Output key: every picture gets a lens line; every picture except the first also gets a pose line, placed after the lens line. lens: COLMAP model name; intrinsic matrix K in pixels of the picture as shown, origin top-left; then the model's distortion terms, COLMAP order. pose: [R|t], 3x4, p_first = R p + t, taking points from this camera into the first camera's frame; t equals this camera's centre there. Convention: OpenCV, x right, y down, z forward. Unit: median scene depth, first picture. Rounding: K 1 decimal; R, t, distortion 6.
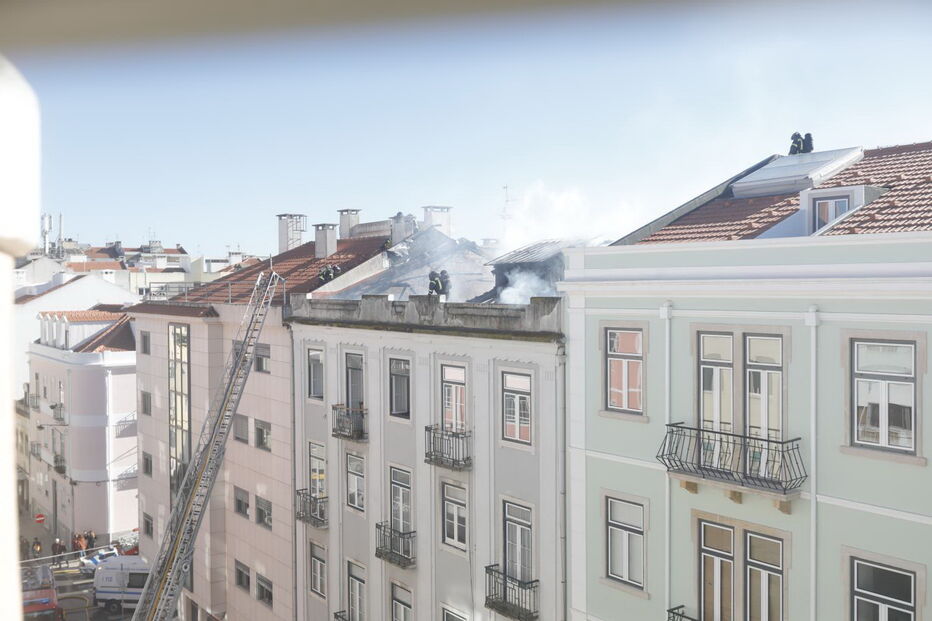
lens RADIAL K [[893.1, 0, 465.6], [0, 893.1, 303.8], [0, 0, 1]] dist [-0.009275, 0.003053]
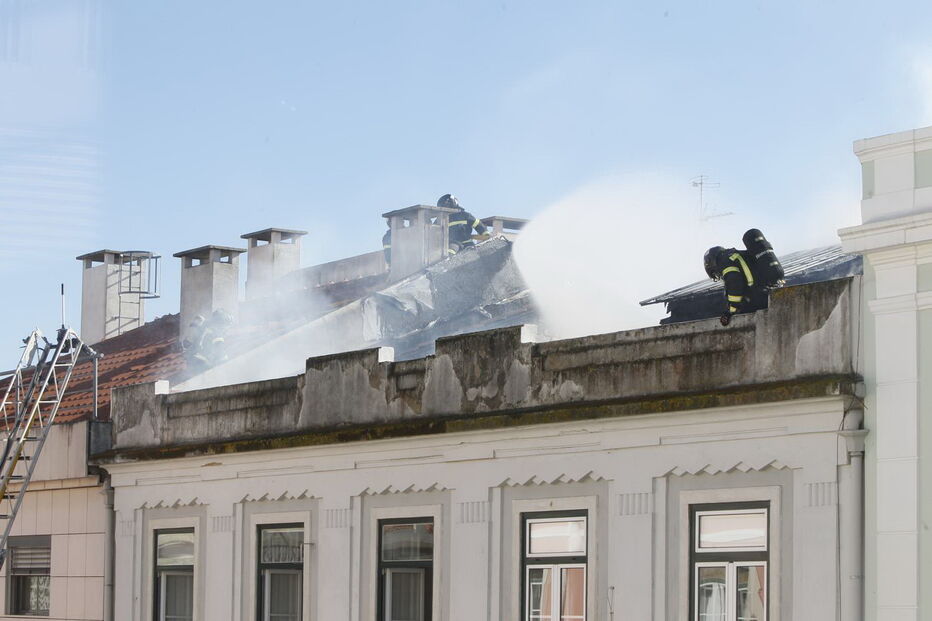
lens RADIAL K [[2501.0, 0, 469.5], [0, 2501.0, 310.2], [0, 0, 1]] dist [-0.261039, 0.000000]
pose [[0.998786, 0.014251, -0.047156, -0.001581], [-0.021037, 0.988956, -0.146707, 0.124131], [0.044545, 0.147521, 0.988055, -0.011196]]
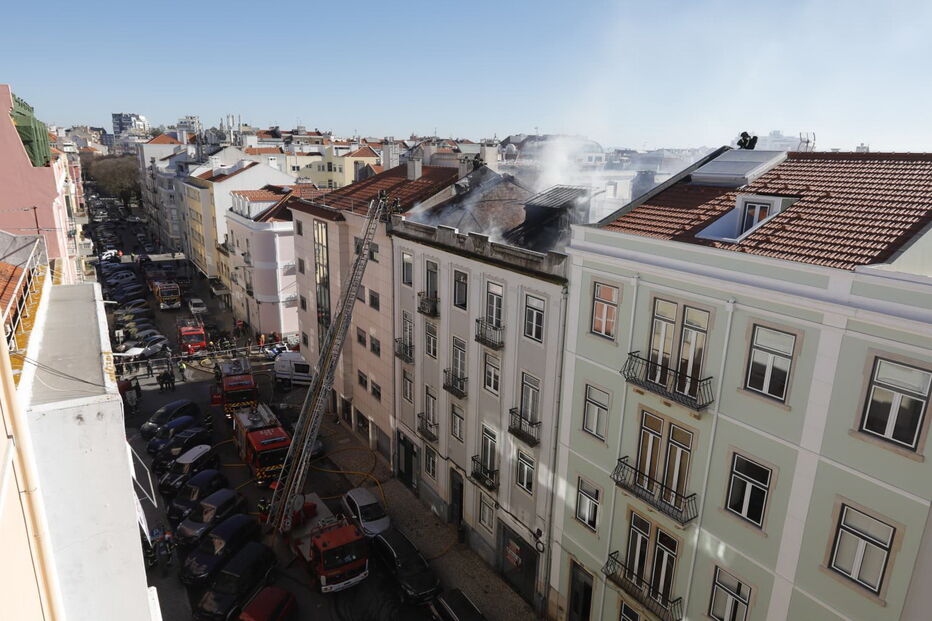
lens RADIAL K [[581.7, 0, 462.5], [0, 581.7, 307.8], [0, 0, 1]] dist [-0.014232, 0.002448]
pose [[0.996926, 0.045940, -0.063474, -0.003808], [-0.029235, 0.969674, 0.242646, -0.121945], [0.072696, -0.240044, 0.968036, 0.001513]]
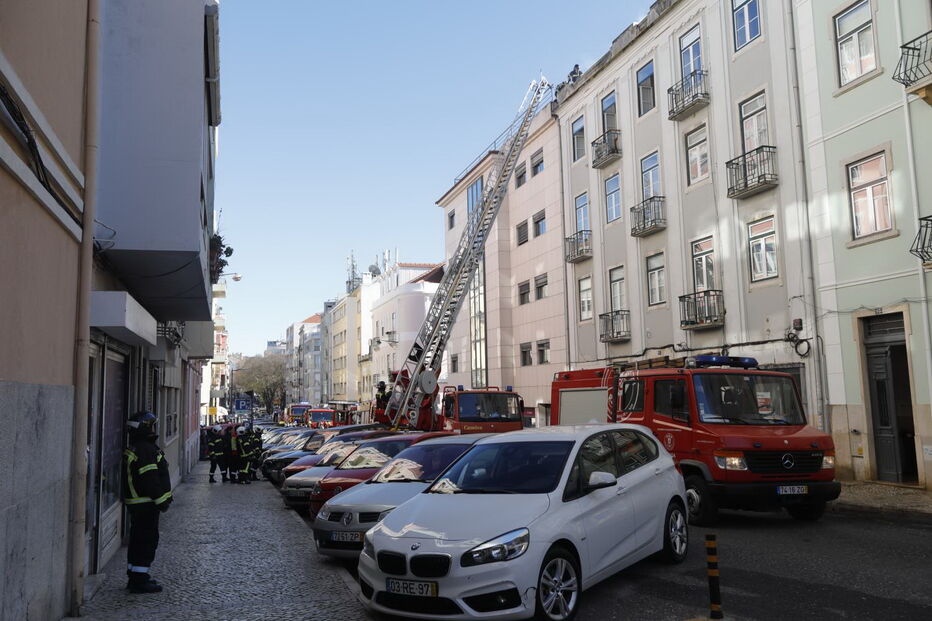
lens RADIAL K [[733.9, 0, 429.1], [0, 733.9, 314.6], [0, 0, 1]] dist [0.009417, -0.007606]
pose [[0.928678, -0.053433, -0.367019, 0.003510], [0.005445, 0.991425, -0.130560, 0.520550], [0.370848, 0.119250, 0.921006, 0.002169]]
